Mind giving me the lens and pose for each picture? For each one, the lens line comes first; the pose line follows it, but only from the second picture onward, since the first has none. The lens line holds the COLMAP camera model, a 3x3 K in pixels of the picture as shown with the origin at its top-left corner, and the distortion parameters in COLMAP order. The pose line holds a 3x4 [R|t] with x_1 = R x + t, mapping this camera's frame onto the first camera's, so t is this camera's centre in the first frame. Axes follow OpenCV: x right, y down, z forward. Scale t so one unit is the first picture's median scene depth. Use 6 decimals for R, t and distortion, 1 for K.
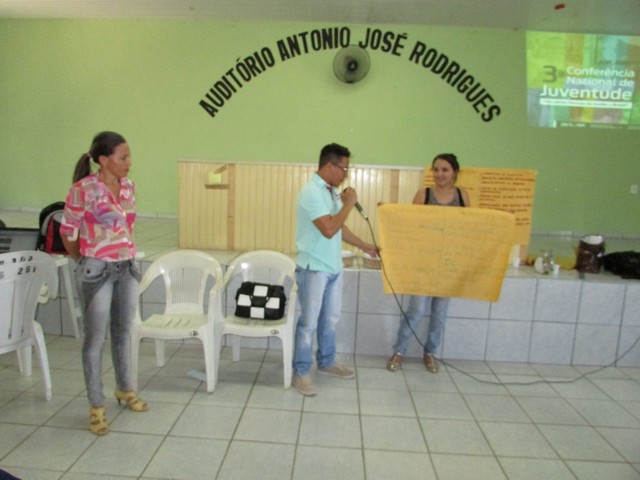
lens RADIAL K [[451.9, 0, 326.6], [0, 451.9, 237.0], [0, 0, 1]] dist [-0.032376, 0.013108]
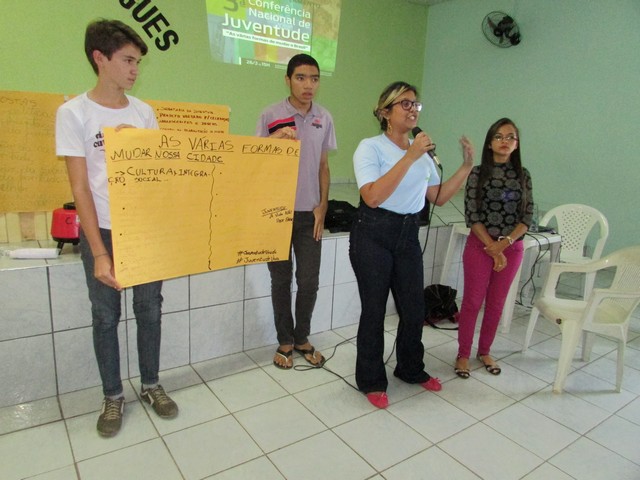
lens RADIAL K [[451.9, 0, 316.8], [0, 451.9, 234.0], [0, 0, 1]] dist [-0.032376, 0.013108]
pose [[0.801757, -0.122960, 0.584865, 0.068067], [0.065363, 0.990777, 0.118695, -0.007652], [-0.594066, -0.056936, 0.802399, 0.174577]]
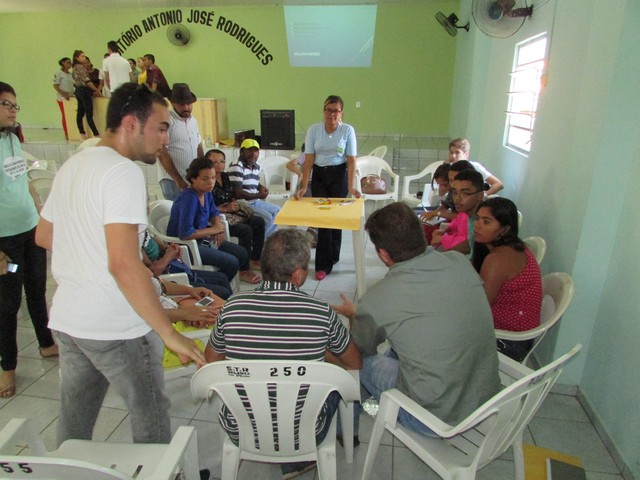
lens RADIAL K [[451.9, 0, 320.9], [0, 451.9, 234.0], [0, 0, 1]] dist [-0.032376, 0.013108]
pose [[0.990678, 0.013619, -0.135538, 0.797439], [0.008198, 0.987226, 0.159117, 0.093804], [0.135974, -0.158745, 0.977912, -0.681249]]
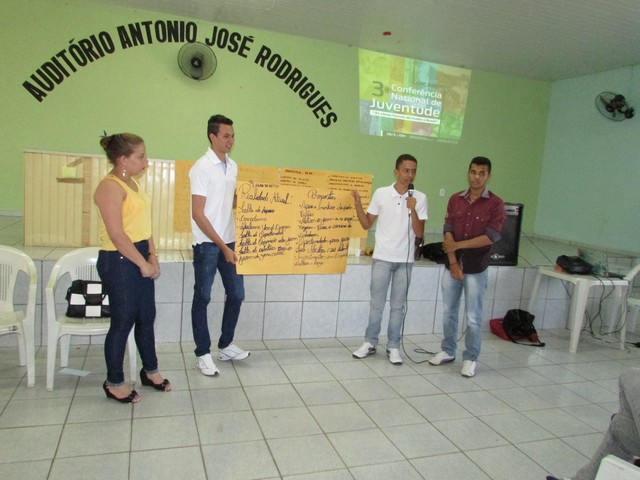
lens RADIAL K [[484.1, 0, 318.6], [0, 484.1, 243.9], [0, 0, 1]] dist [-0.064820, 0.050077]
pose [[0.935452, -0.013183, 0.353208, -0.074232], [0.008843, 0.999864, 0.013898, 0.008931], [-0.353343, -0.009878, 0.935442, -0.086432]]
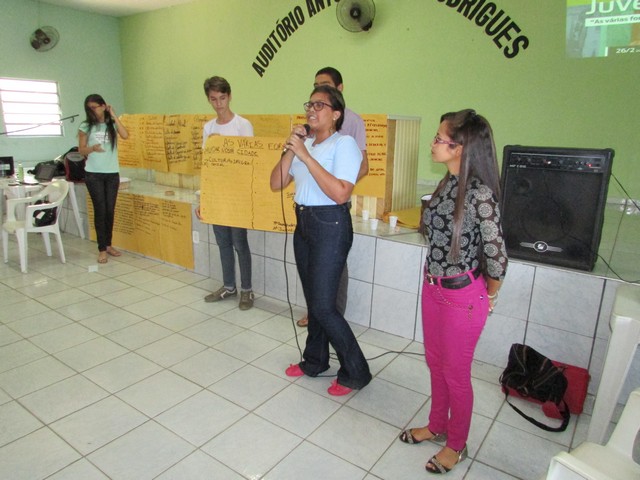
lens RADIAL K [[451.9, 0, 318.2], [0, 451.9, 239.5], [0, 0, 1]] dist [-0.032376, 0.013108]
pose [[0.833543, 0.117134, -0.539895, 0.550939], [-0.066044, 0.991384, 0.113122, 0.004264], [0.548493, -0.058635, 0.834097, 0.104999]]
